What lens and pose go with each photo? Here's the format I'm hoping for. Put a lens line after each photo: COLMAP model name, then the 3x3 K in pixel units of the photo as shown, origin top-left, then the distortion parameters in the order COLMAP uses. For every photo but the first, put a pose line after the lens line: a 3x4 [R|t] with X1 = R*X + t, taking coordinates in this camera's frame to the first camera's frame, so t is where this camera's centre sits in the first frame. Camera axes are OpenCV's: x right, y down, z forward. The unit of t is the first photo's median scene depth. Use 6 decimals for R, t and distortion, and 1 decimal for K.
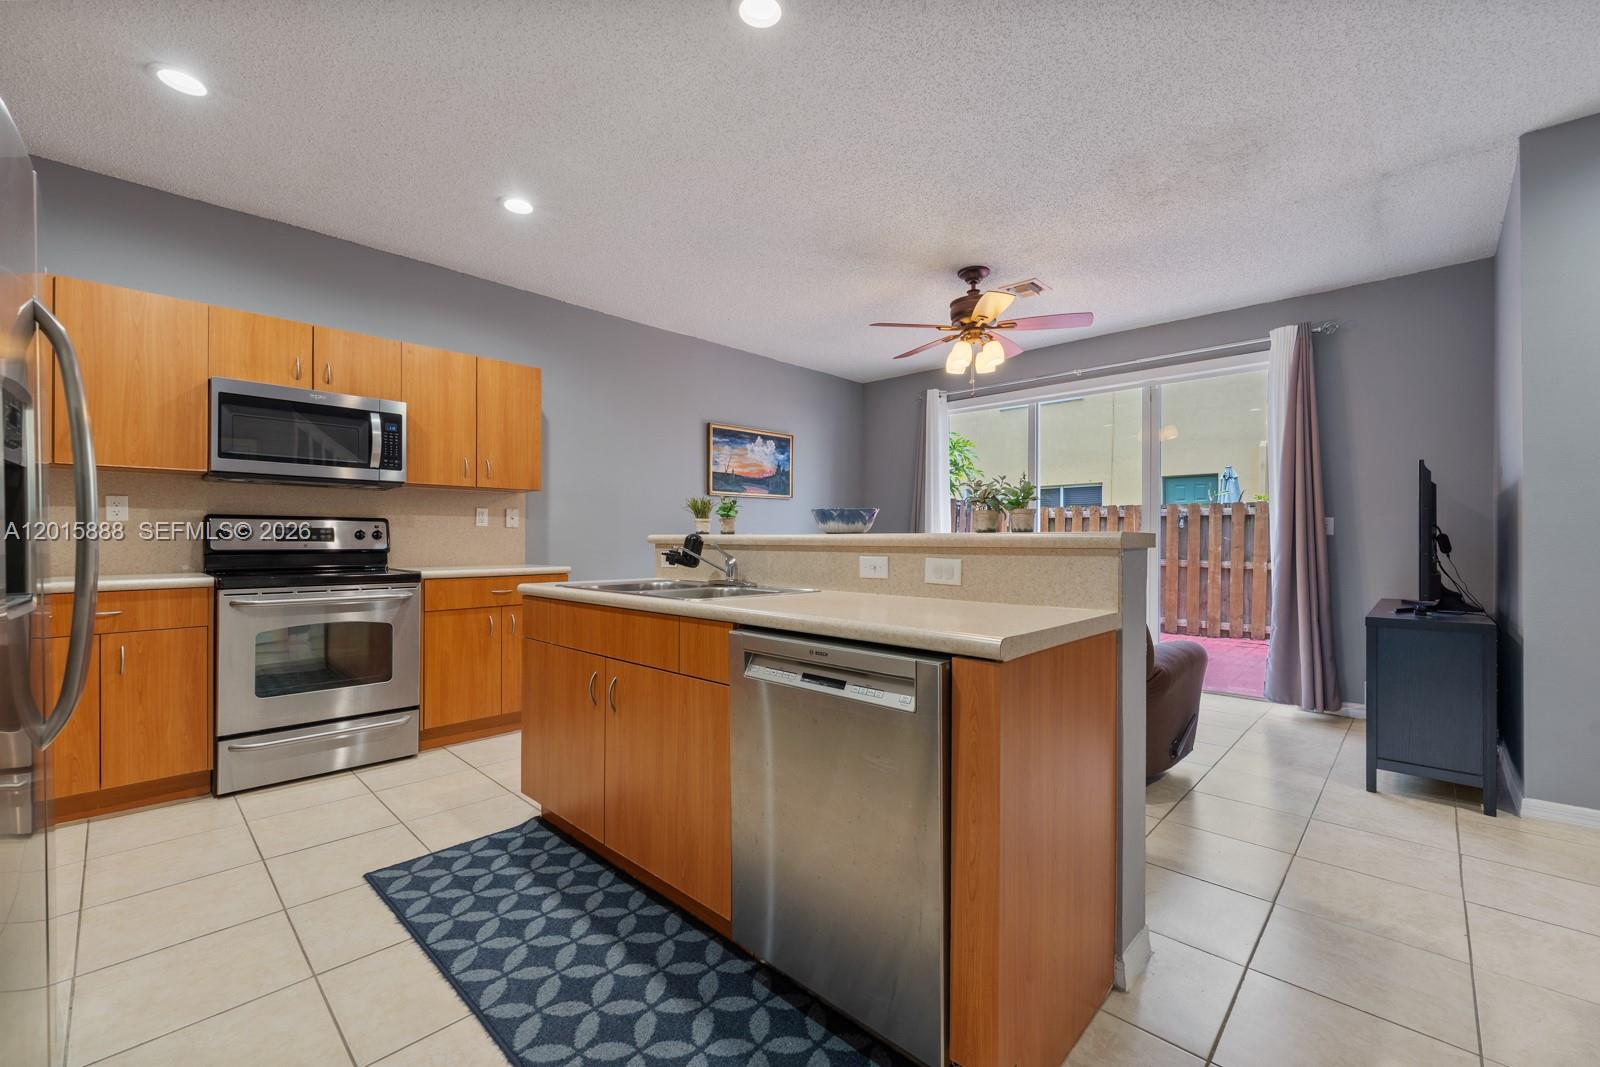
lens RADIAL K [[653.1, 0, 798.5], [0, 653.1, 539.5], [0, 0, 1]] dist [0.000342, -0.000212]
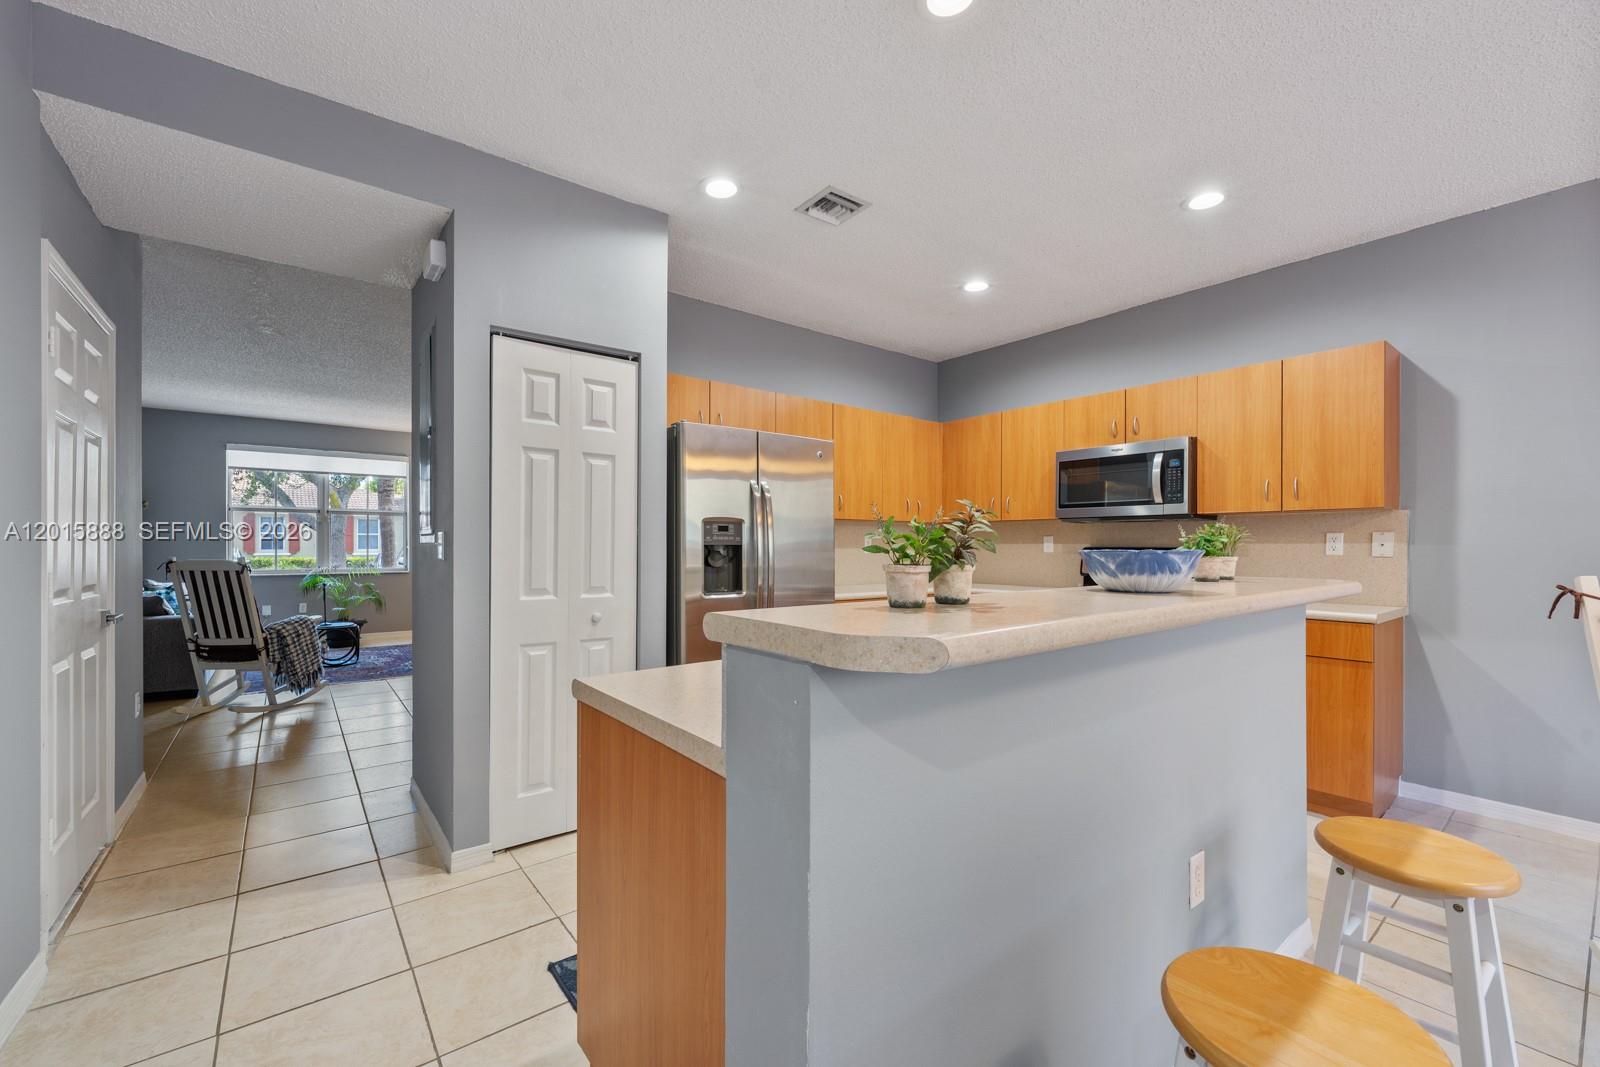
lens RADIAL K [[655.7, 0, 798.9], [0, 655.7, 544.9], [0, 0, 1]] dist [0.000525, 0.000061]
pose [[-0.140440, -0.003769, -0.990082, 0.572805], [-0.003022, 0.999990, -0.003378, -0.038079], [0.990085, 0.002517, -0.140450, 0.615427]]
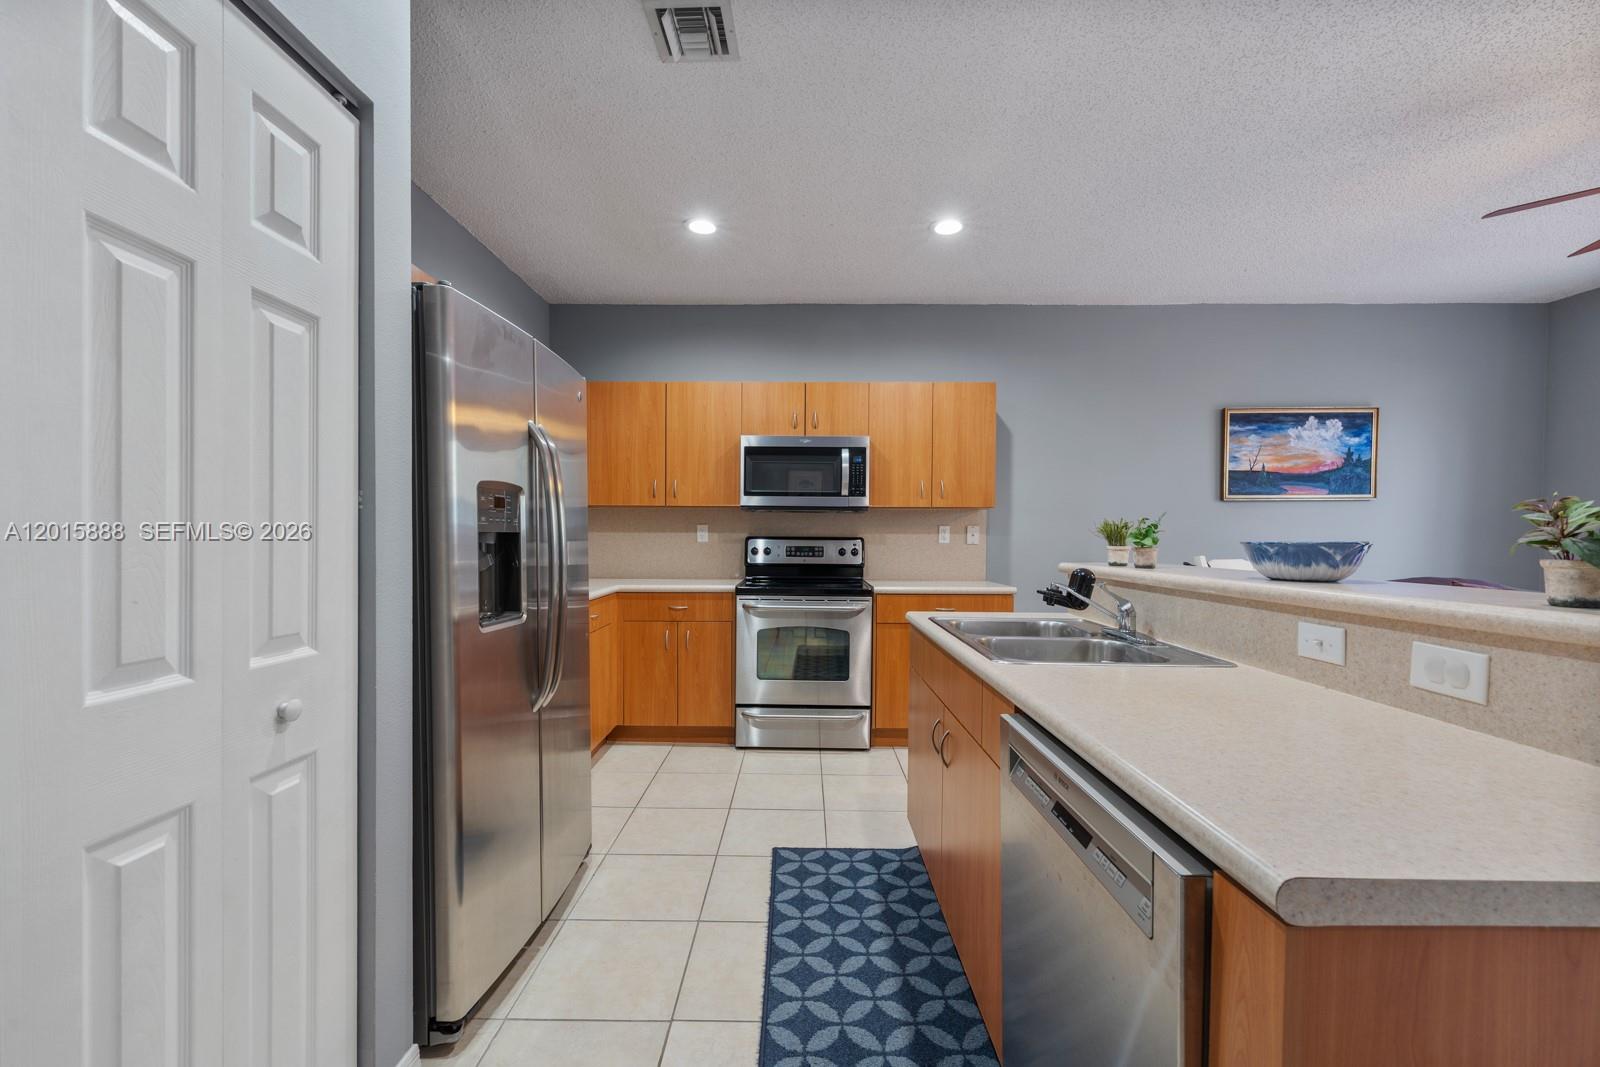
lens RADIAL K [[652.7, 0, 797.3], [0, 652.7, 549.5], [0, 0, 1]] dist [0.001926, -0.000199]
pose [[0.682525, 0.016723, -0.730671, 0.160596], [-0.004894, 0.999820, 0.018311, -0.038182], [0.730846, -0.008922, 0.682484, 0.156959]]
